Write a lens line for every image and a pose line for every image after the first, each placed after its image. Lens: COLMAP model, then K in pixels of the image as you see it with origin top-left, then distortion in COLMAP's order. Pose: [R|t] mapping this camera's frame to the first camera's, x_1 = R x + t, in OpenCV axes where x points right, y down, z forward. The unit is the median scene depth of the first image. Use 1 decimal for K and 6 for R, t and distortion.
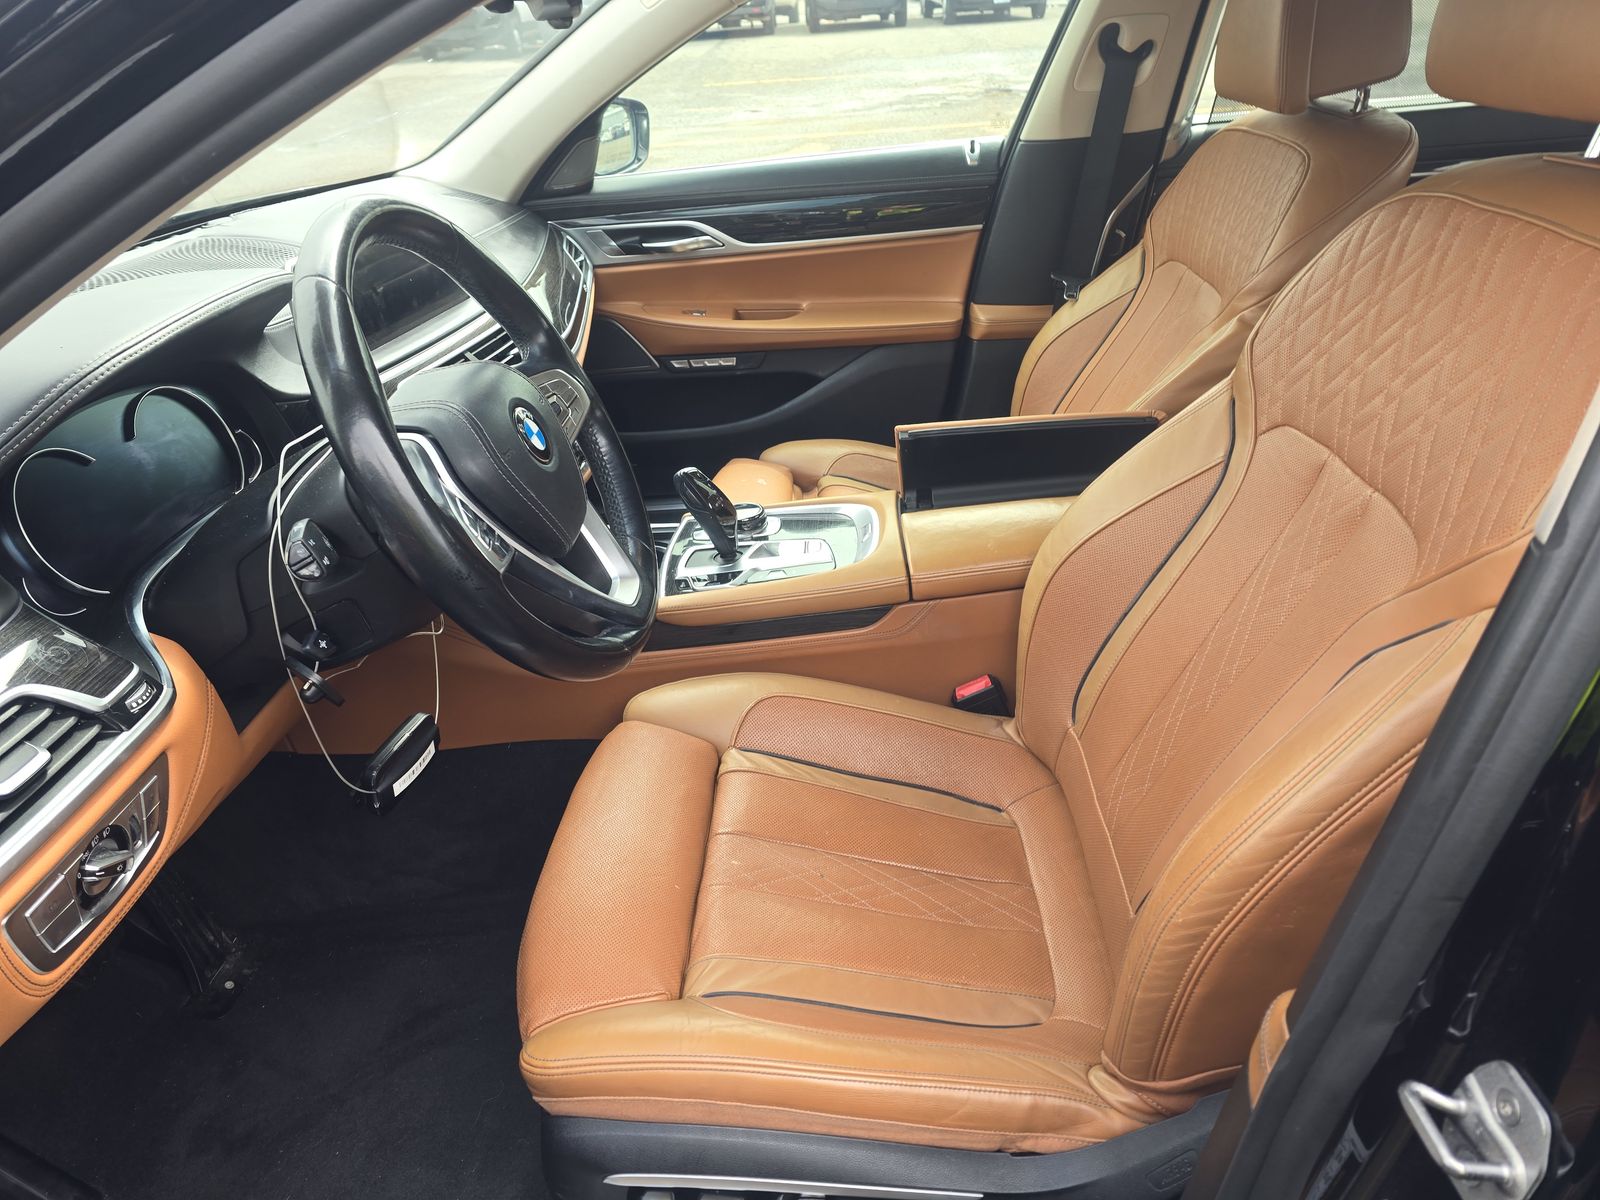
lens RADIAL K [[991.8, 0, 804.8], [0, 991.8, 609.4], [0, 0, 1]] dist [0.020210, -0.000561]
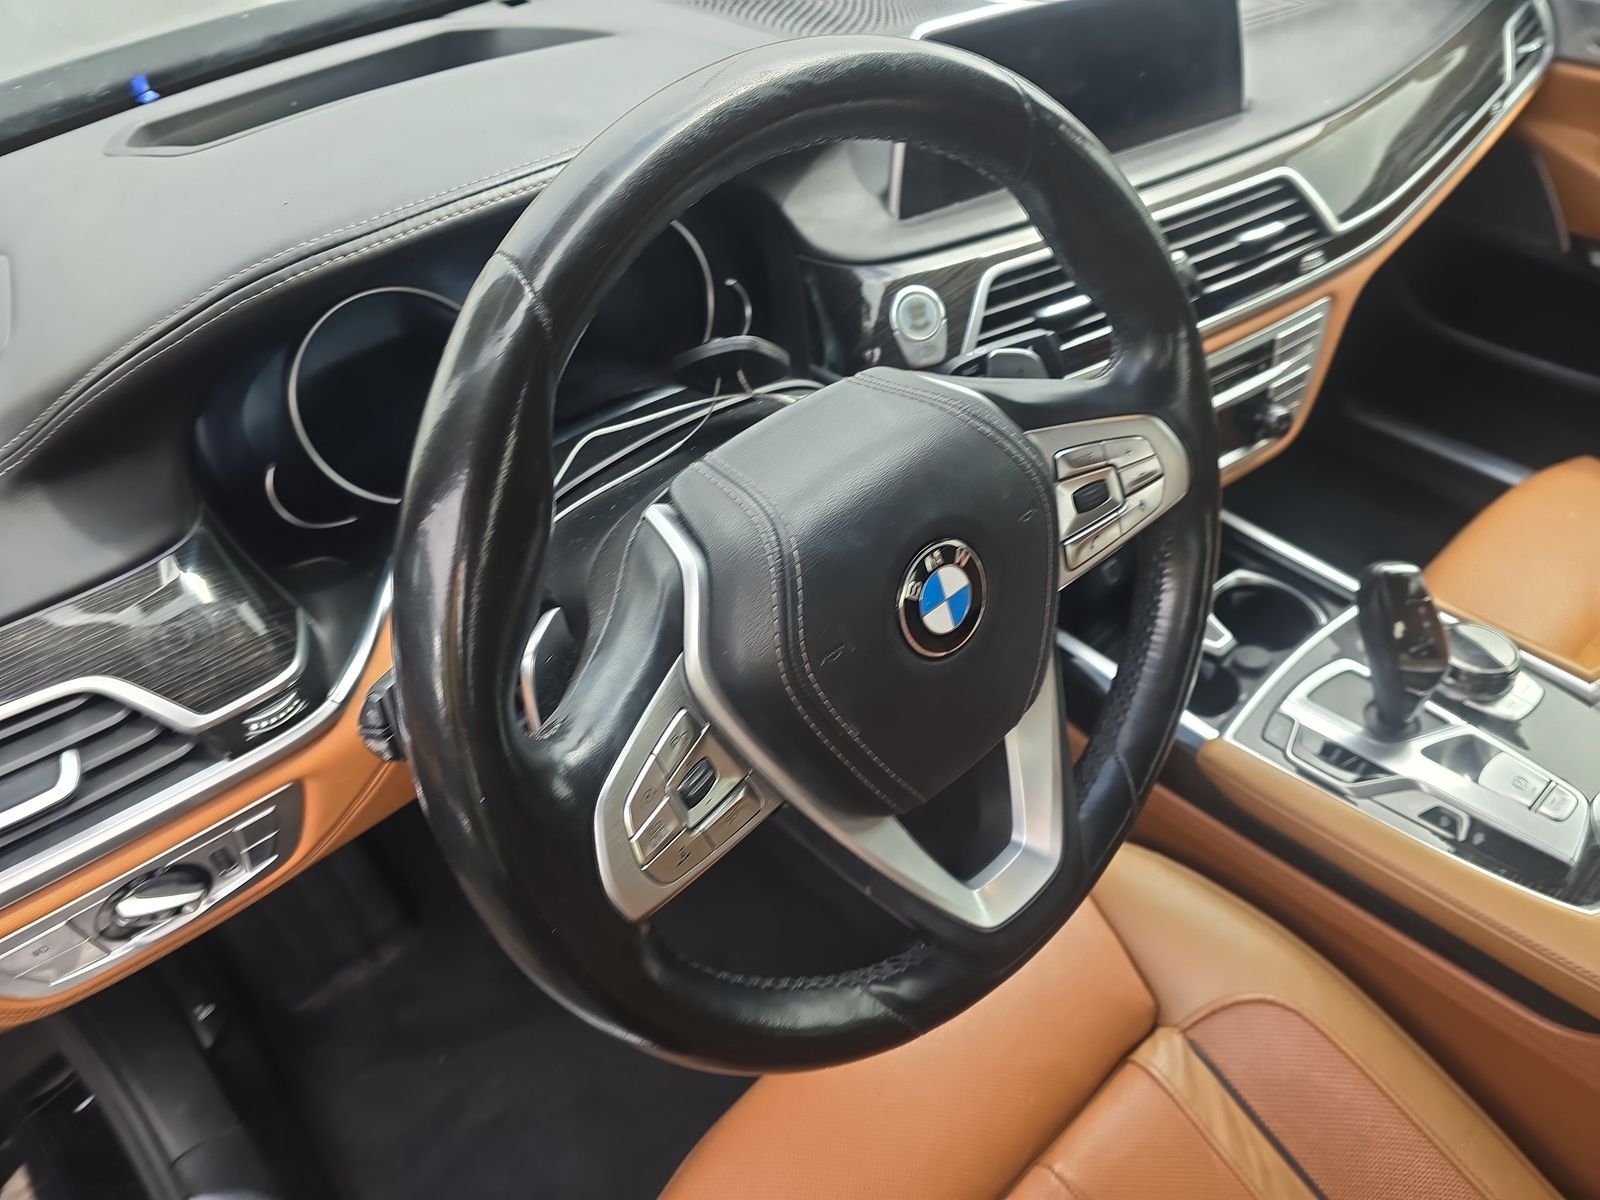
lens RADIAL K [[995.3, 0, 800.0], [0, 995.3, 600.0], [0, 0, 1]] dist [0.025659, 0.000724]
pose [[0.674420, 0.516251, -0.527865, -0.077333], [-0.368836, 0.854895, 0.364848, -0.367811], [0.639623, -0.051365, 0.766971, 0.677418]]
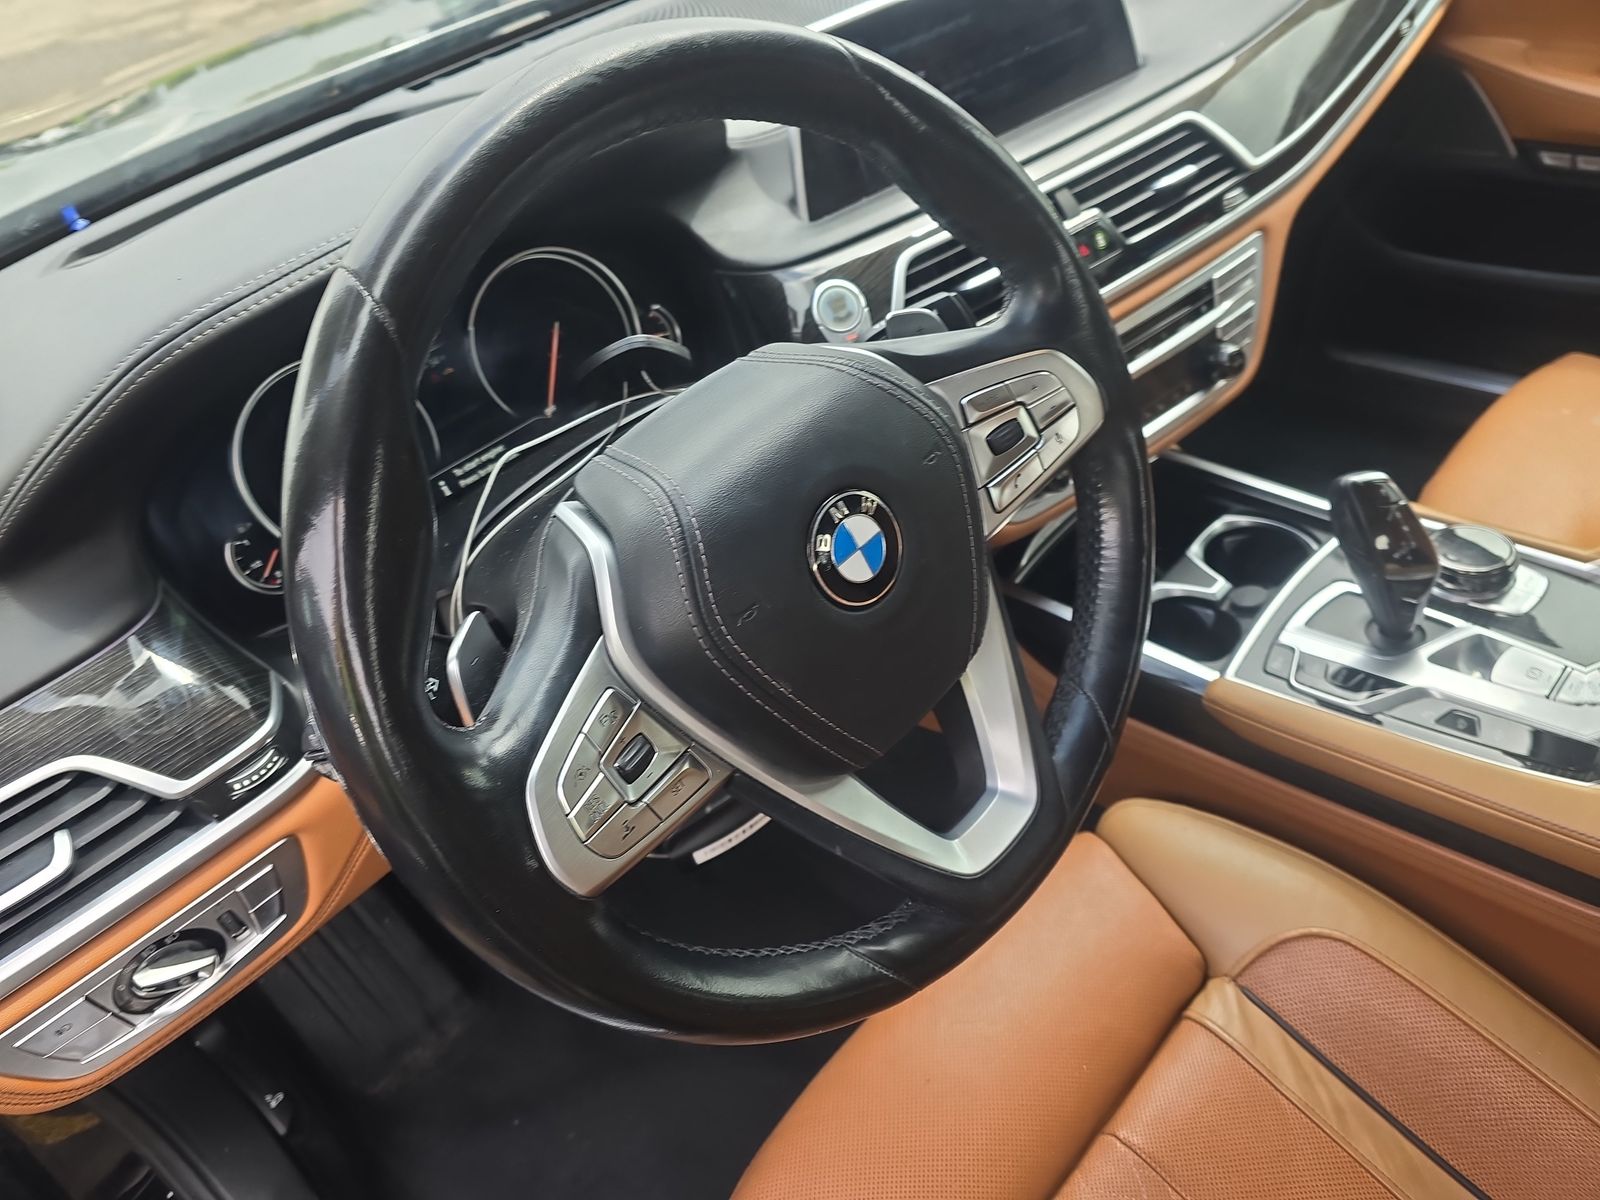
lens RADIAL K [[991.8, 0, 804.8], [0, 991.8, 609.4], [0, 0, 1]] dist [0.020210, -0.000561]
pose [[0.719604, 0.381369, -0.580282, 0.006546], [-0.211546, 0.916358, 0.339906, -0.347244], [0.661376, -0.121841, 0.740093, 0.717116]]
